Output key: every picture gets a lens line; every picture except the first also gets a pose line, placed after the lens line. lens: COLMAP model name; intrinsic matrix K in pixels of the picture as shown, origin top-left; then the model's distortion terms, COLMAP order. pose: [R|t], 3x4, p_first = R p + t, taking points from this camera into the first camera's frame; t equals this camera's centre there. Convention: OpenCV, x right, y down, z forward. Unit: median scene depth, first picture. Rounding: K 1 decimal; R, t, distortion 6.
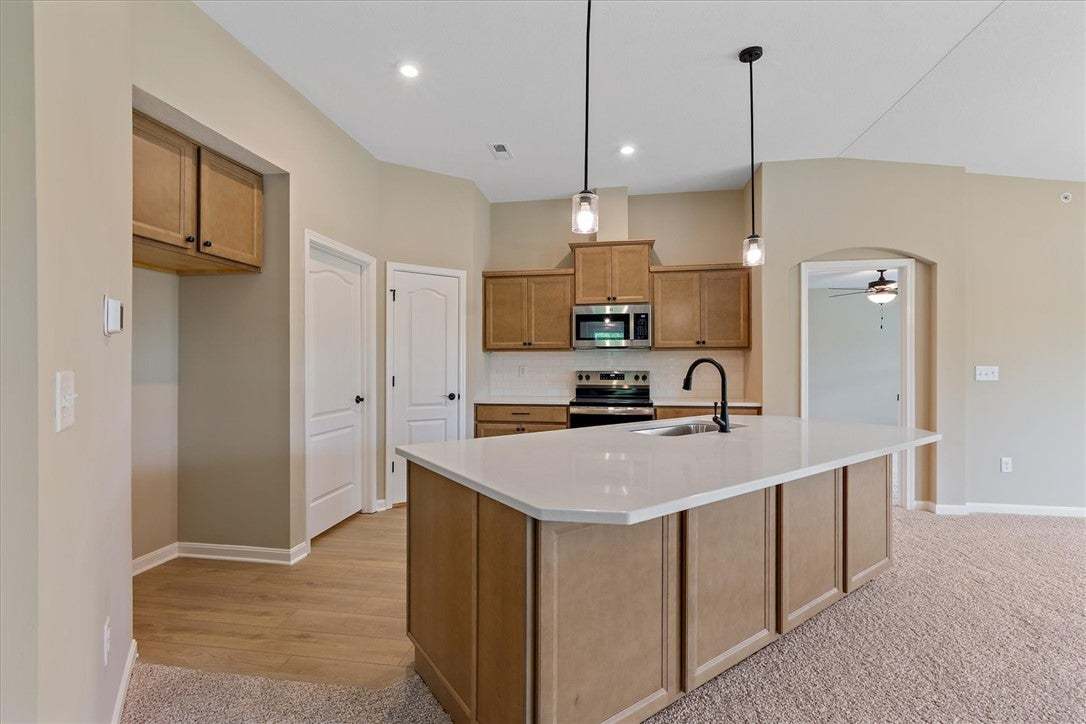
lens RADIAL K [[481.2, 0, 543.0], [0, 481.2, 362.0], [0, 0, 1]] dist [-0.000388, -0.000023]
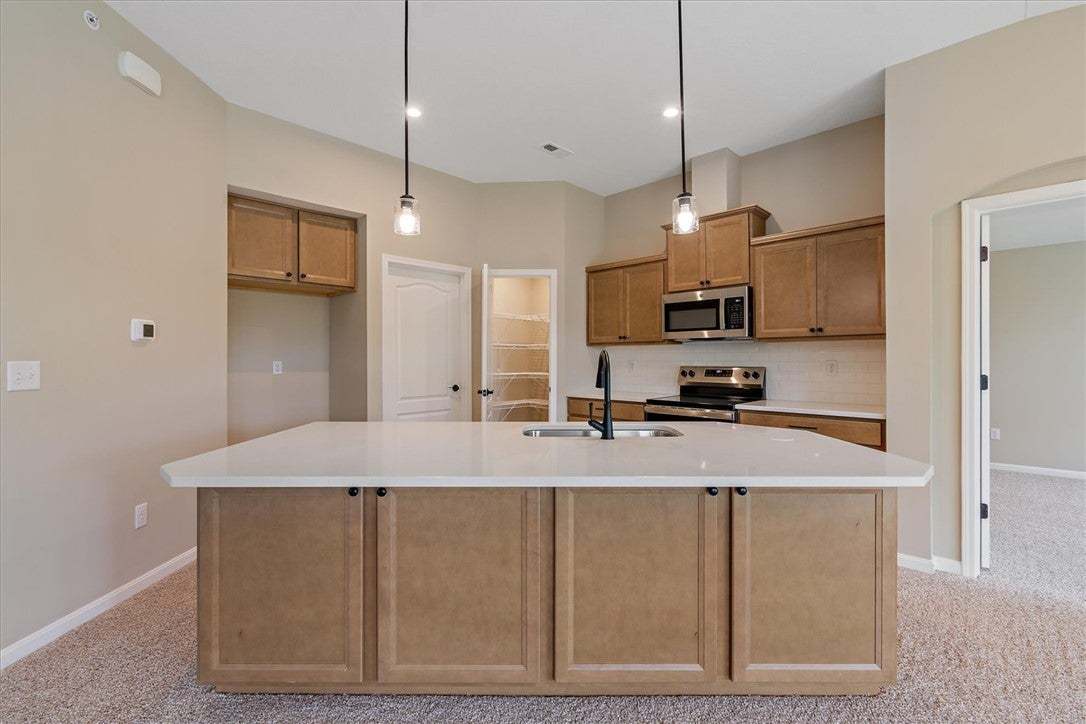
lens RADIAL K [[479.4, 0, 541.6], [0, 479.4, 359.4], [0, 0, 1]] dist [0.000047, 0.000178]
pose [[0.813374, 0.000720, -0.581741, 0.412858], [0.001803, 0.999991, 0.003758, 0.002192], [0.581739, -0.004106, 0.813365, 0.133067]]
